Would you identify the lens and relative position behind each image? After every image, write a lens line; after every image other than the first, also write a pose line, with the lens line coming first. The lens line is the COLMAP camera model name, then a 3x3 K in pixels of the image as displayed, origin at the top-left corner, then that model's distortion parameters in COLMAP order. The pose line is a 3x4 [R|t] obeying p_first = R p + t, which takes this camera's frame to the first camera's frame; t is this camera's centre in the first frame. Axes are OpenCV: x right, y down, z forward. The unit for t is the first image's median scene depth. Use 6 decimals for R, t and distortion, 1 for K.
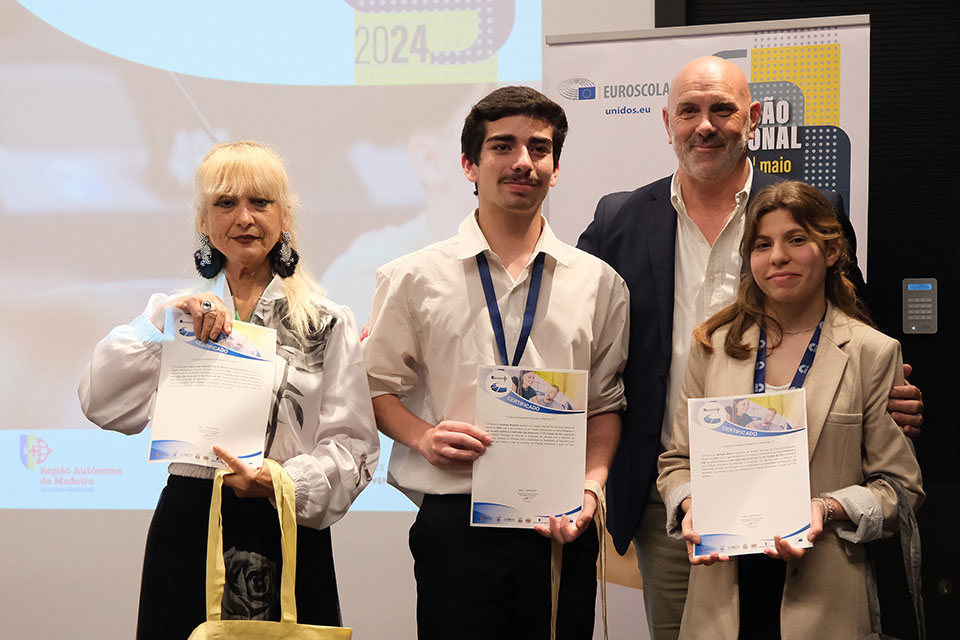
lens RADIAL K [[1324.1, 0, 506.5], [0, 1324.1, 347.7], [0, 0, 1]] dist [-0.004905, 0.000000]
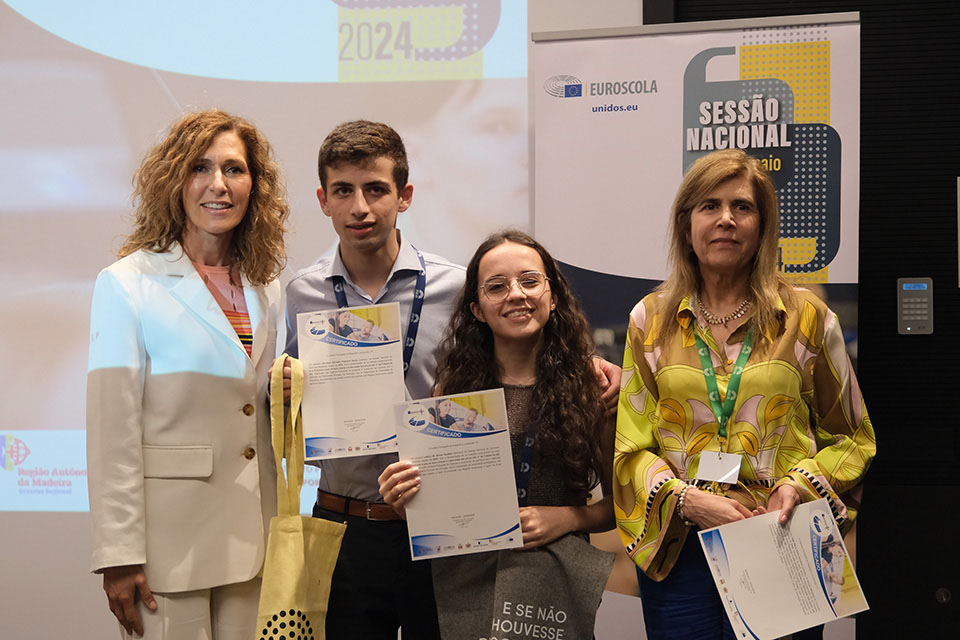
lens RADIAL K [[1691.6, 0, 477.6], [0, 1691.6, 353.8], [0, 0, 1]] dist [0.022178, 0.000000]
pose [[0.999713, 0.003264, -0.023714, 0.020208], [-0.003750, 0.999783, -0.020471, 0.029851], [0.023642, 0.020554, 0.999509, -0.259121]]
